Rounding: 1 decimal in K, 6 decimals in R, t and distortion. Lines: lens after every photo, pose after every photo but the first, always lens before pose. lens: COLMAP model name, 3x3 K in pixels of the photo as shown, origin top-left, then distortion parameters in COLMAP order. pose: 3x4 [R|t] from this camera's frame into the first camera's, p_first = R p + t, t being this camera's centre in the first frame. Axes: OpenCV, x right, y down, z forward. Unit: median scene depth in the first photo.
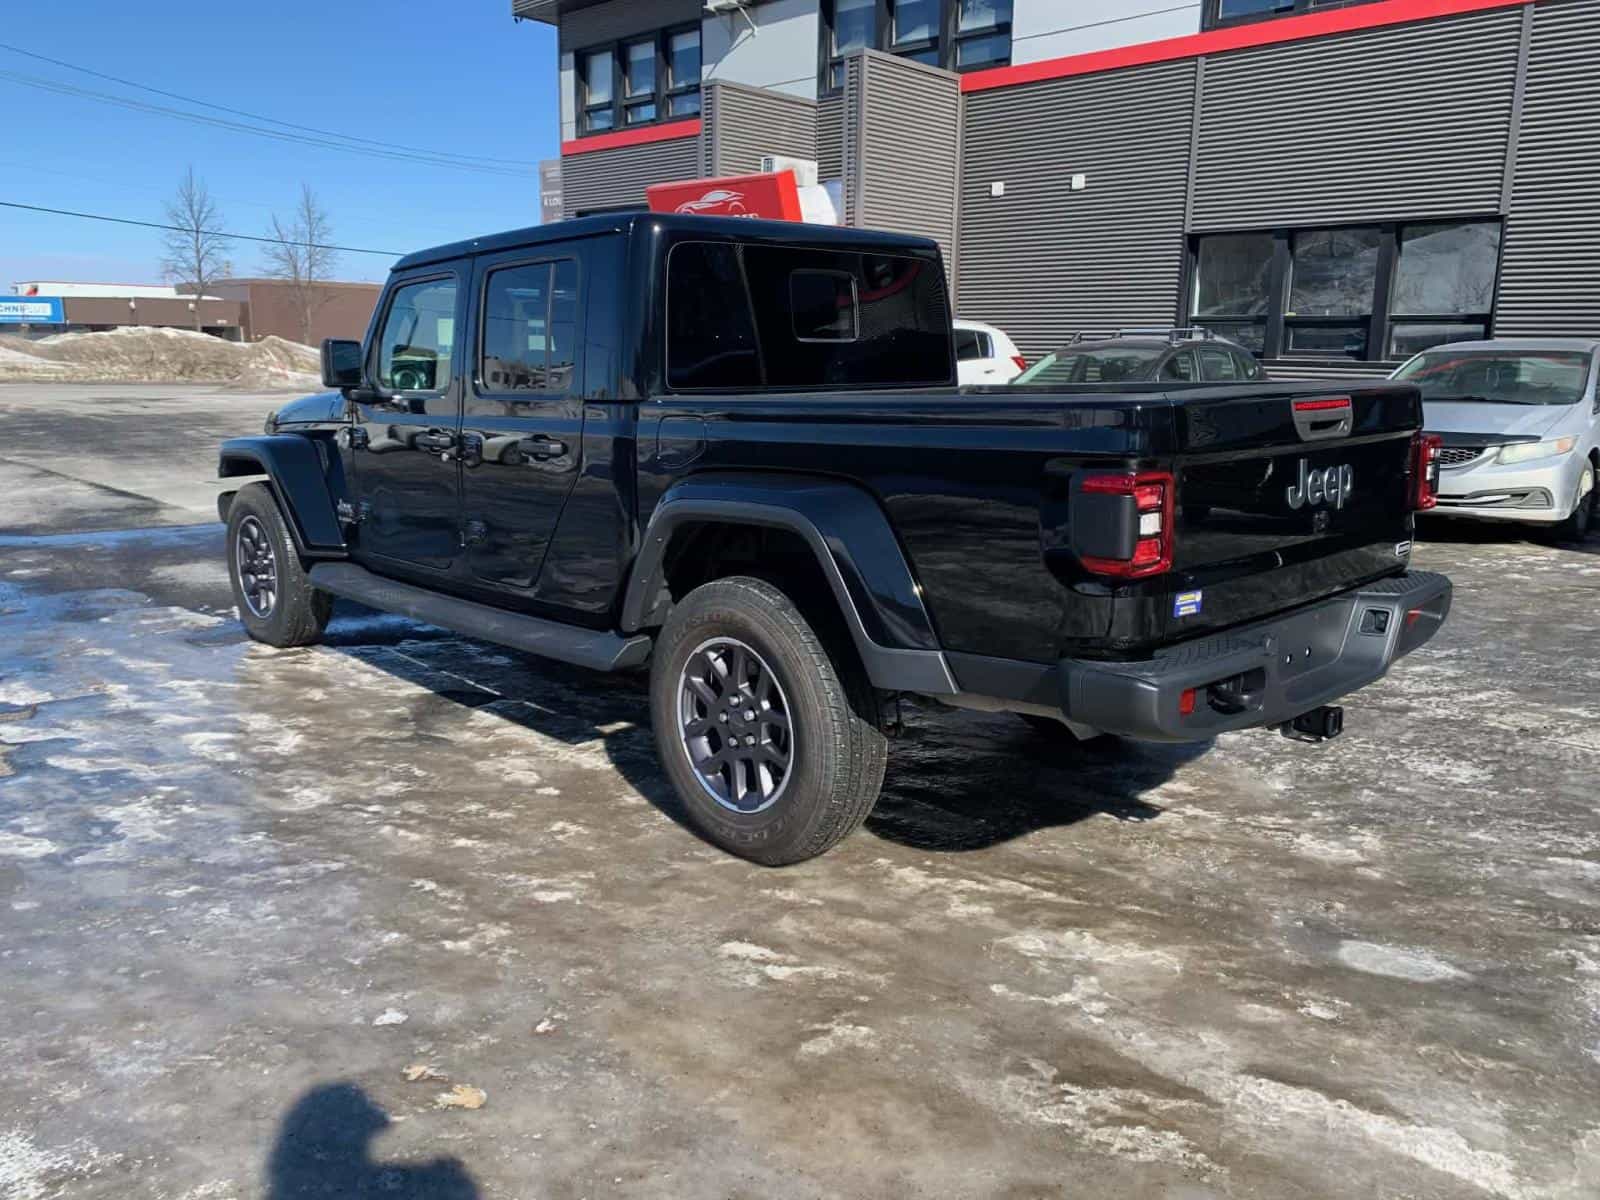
lens RADIAL K [[1238.3, 0, 783.3], [0, 1238.3, 579.9], [0, 0, 1]] dist [0.003639, 0.000399]
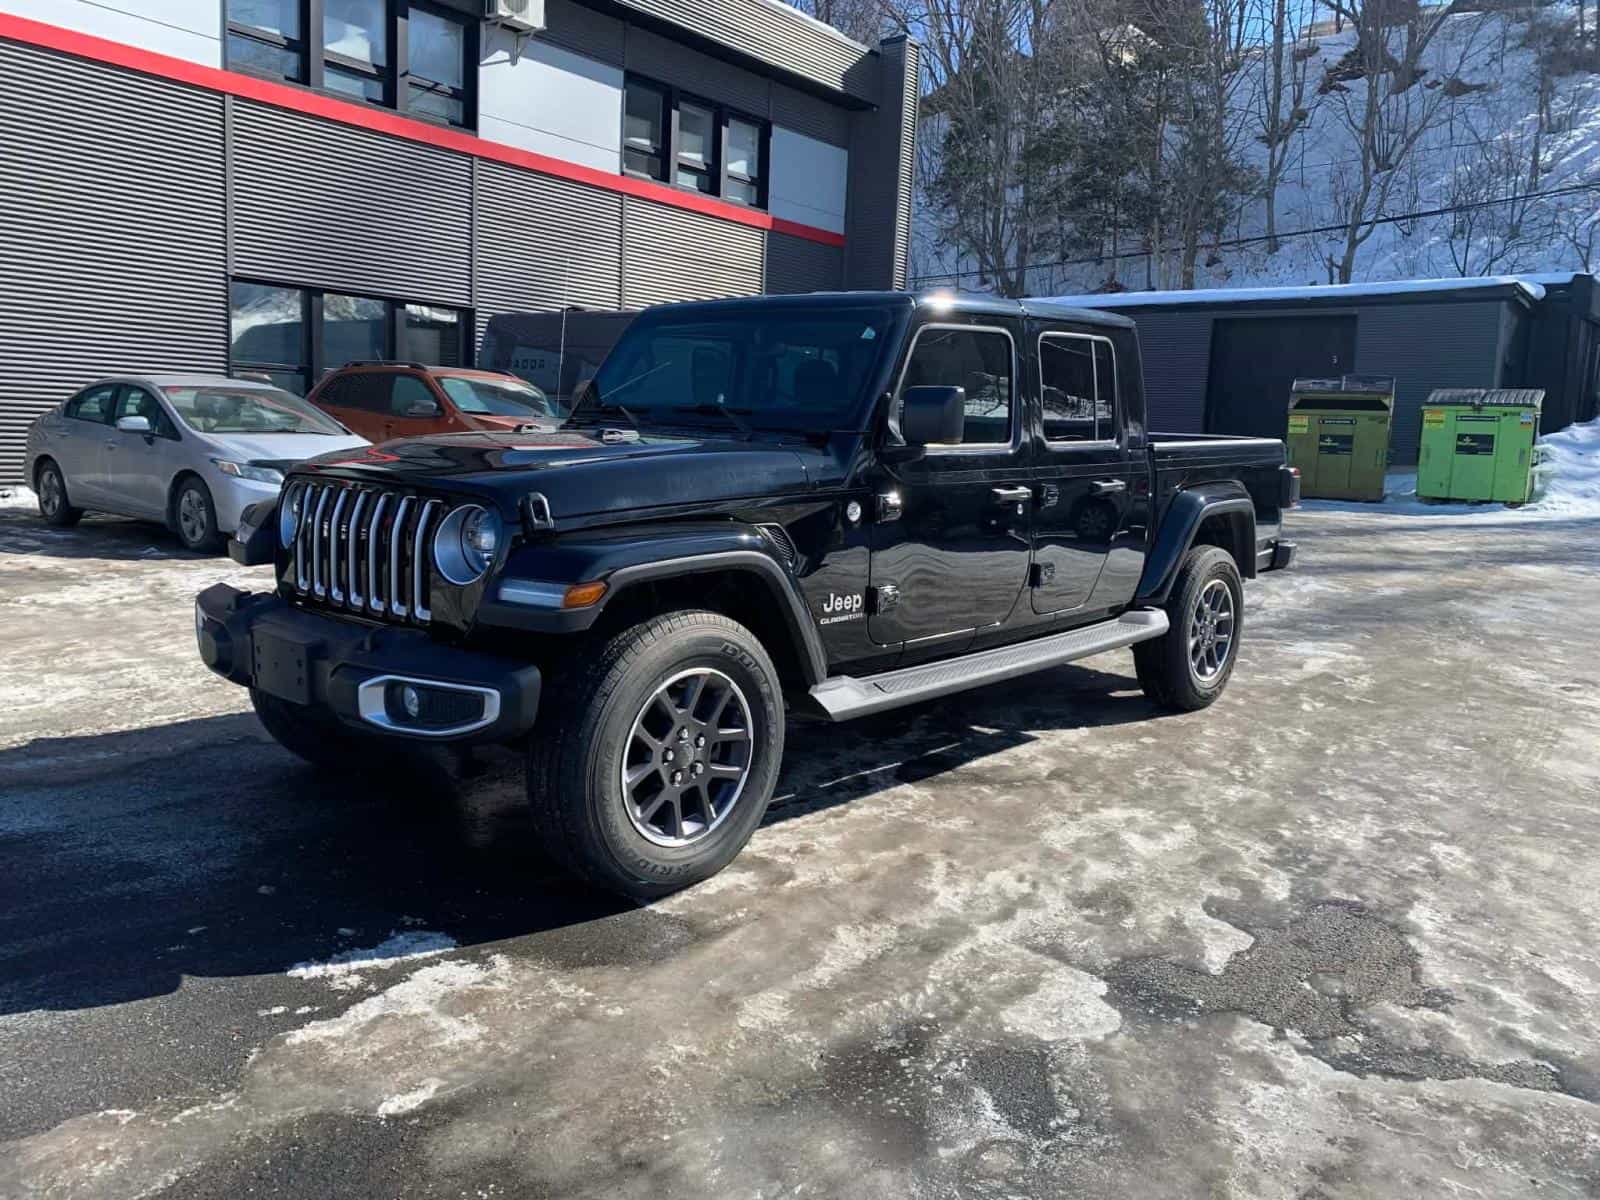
lens RADIAL K [[1220.1, 0, 788.0], [0, 1220.1, 601.6], [0, 0, 1]] dist [0.009097, -0.006930]
pose [[-0.089736, -0.147904, 0.984922, -1.366858], [0.139479, 0.977300, 0.159467, -0.230340], [-0.986151, 0.151686, -0.067069, 1.377773]]
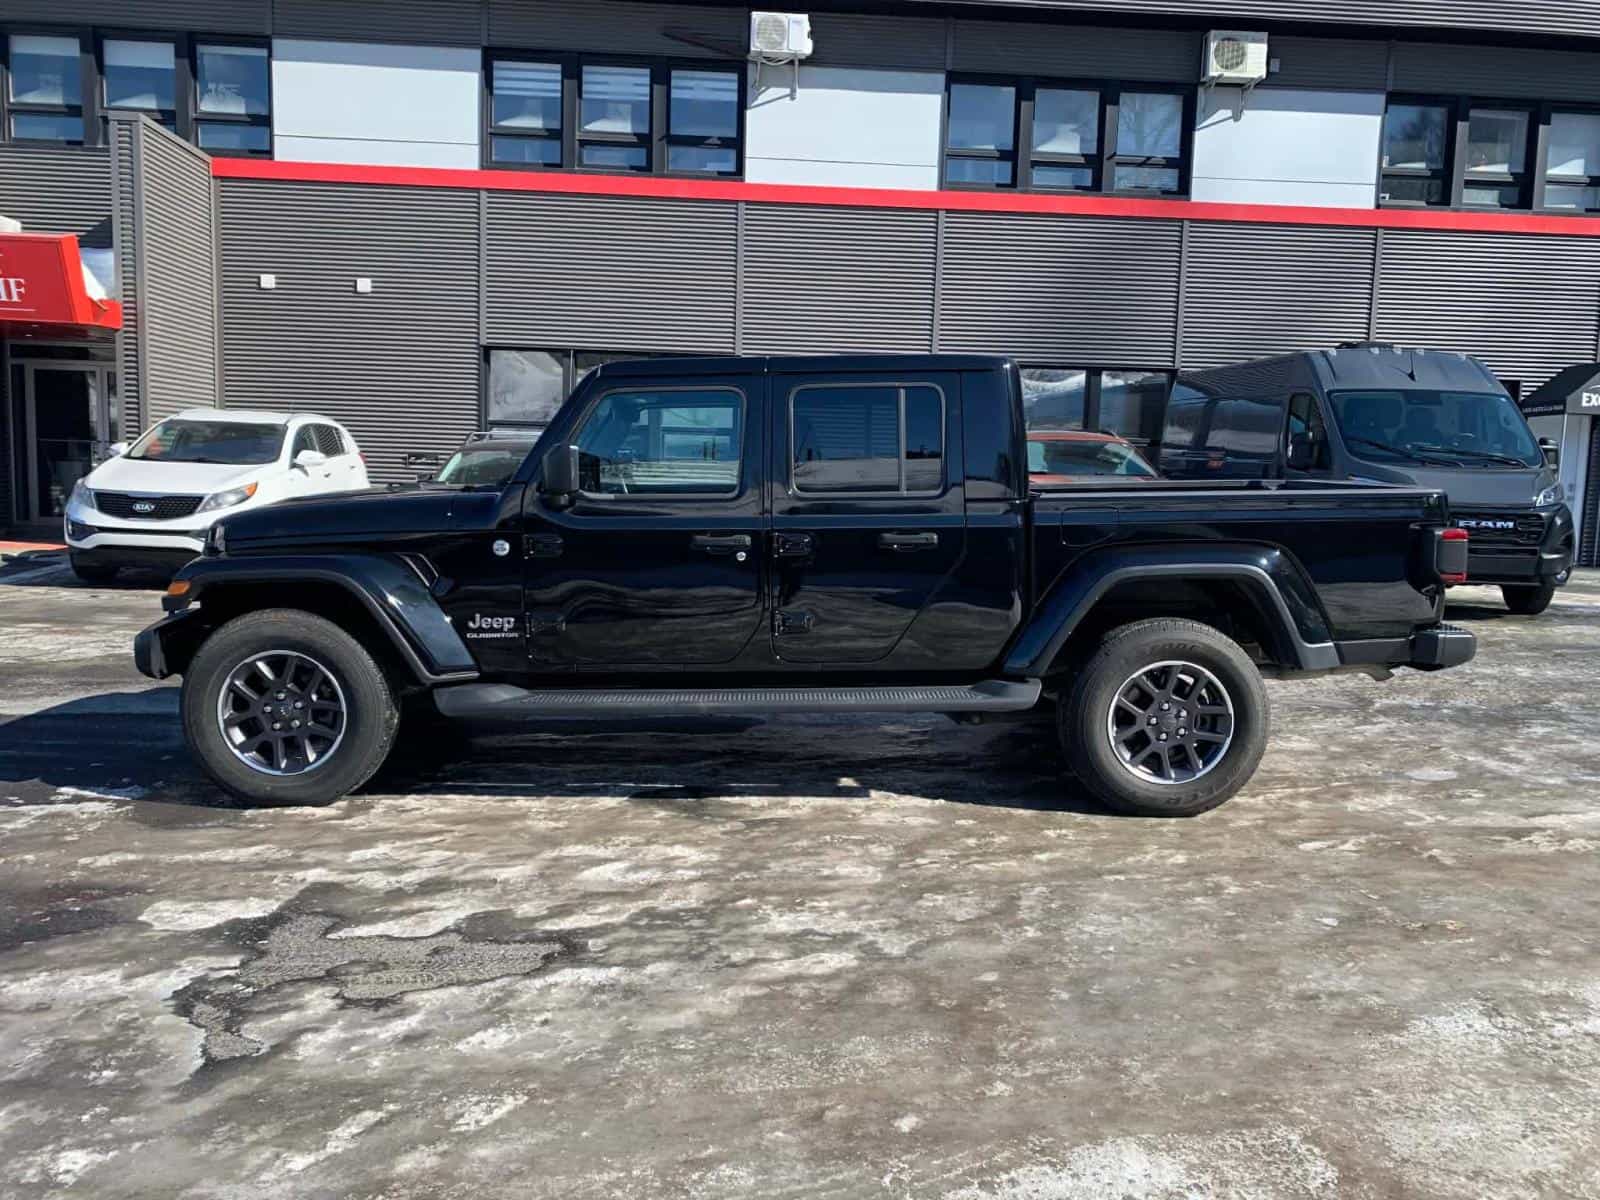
lens RADIAL K [[1220.1, 0, 788.0], [0, 1220.1, 601.6], [0, 0, 1]] dist [0.009097, -0.006930]
pose [[0.668693, -0.078800, 0.739351, -1.108750], [0.119201, 0.992868, -0.001990, -0.057850], [-0.733921, 0.089462, 0.673317, 0.291536]]
